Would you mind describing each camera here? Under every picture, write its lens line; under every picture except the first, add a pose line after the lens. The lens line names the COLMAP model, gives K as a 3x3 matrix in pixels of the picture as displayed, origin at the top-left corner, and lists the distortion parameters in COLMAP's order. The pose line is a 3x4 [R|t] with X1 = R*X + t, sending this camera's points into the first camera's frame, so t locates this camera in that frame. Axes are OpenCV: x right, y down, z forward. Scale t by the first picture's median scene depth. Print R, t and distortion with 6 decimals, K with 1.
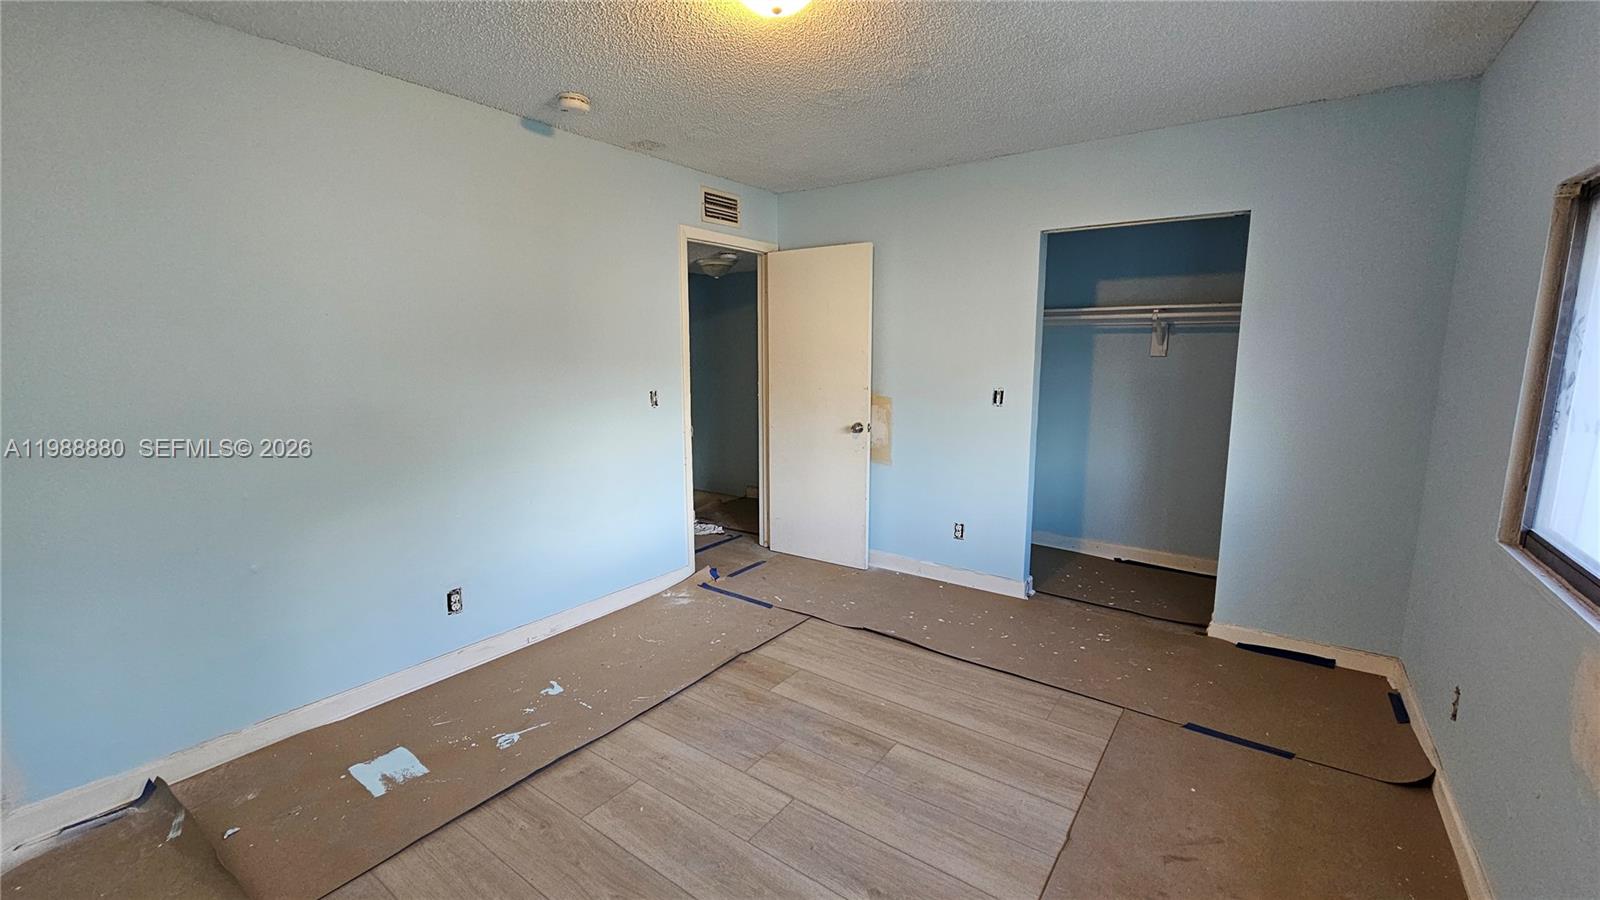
lens RADIAL K [[655.3, 0, 800.0], [0, 655.3, 450.0], [0, 0, 1]] dist [0.001209, 0.000037]
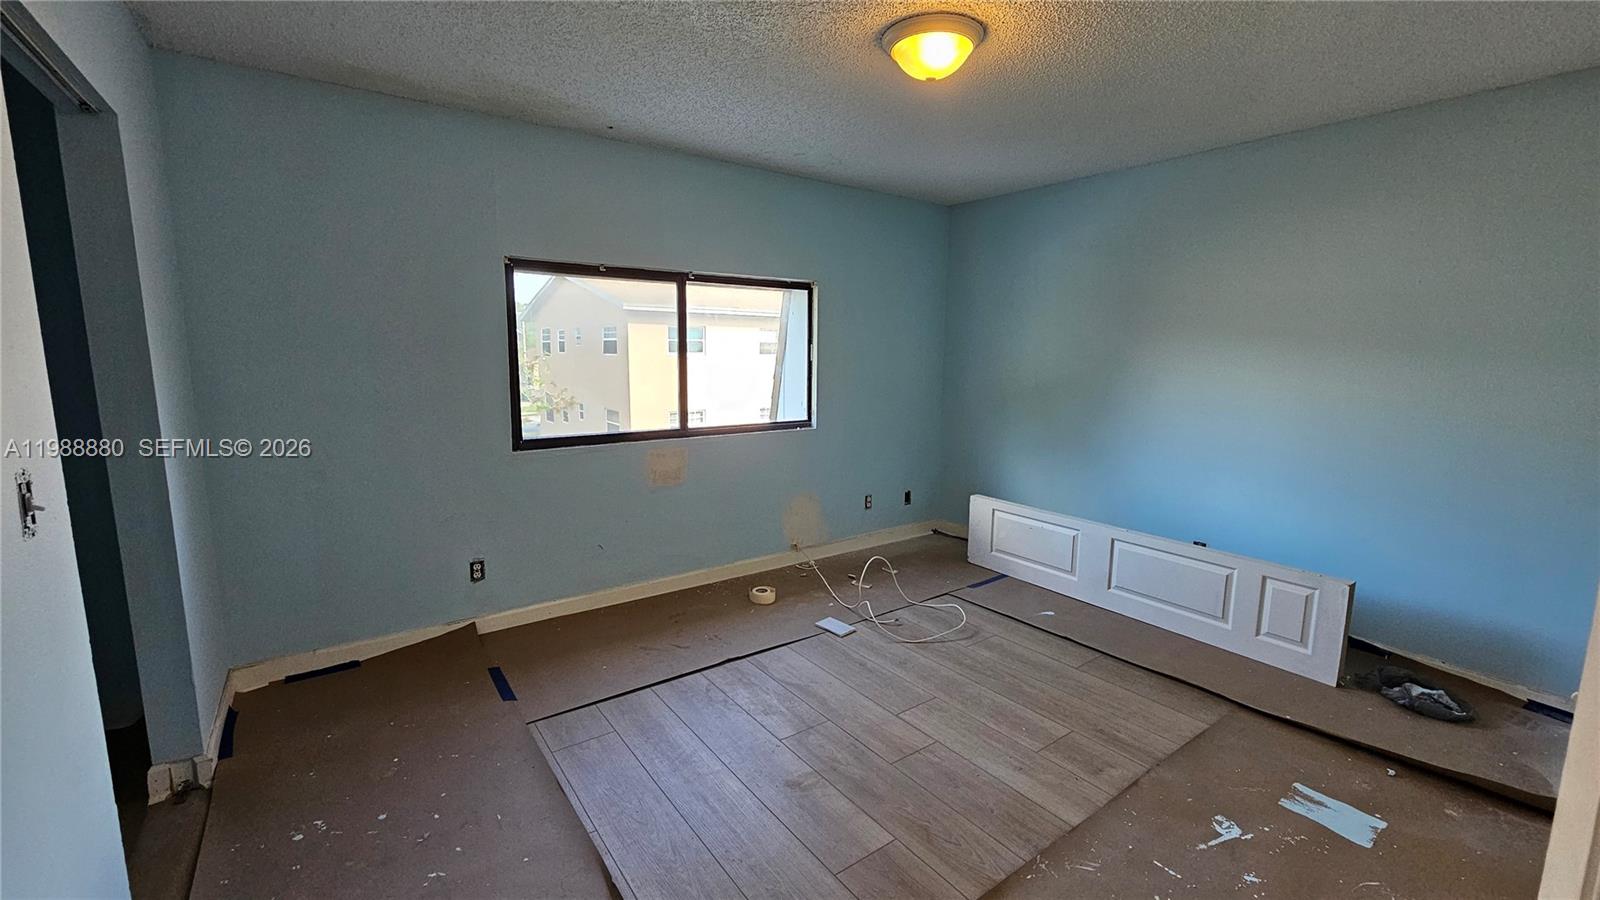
lens RADIAL K [[655.3, 0, 800.0], [0, 655.3, 450.0], [0, 0, 1]] dist [0.001209, 0.000037]
pose [[-0.951565, -0.058115, 0.301905, -0.101970], [0.035240, 0.954884, 0.294881, -0.176227], [-0.305422, 0.291238, -0.906586, 1.149583]]
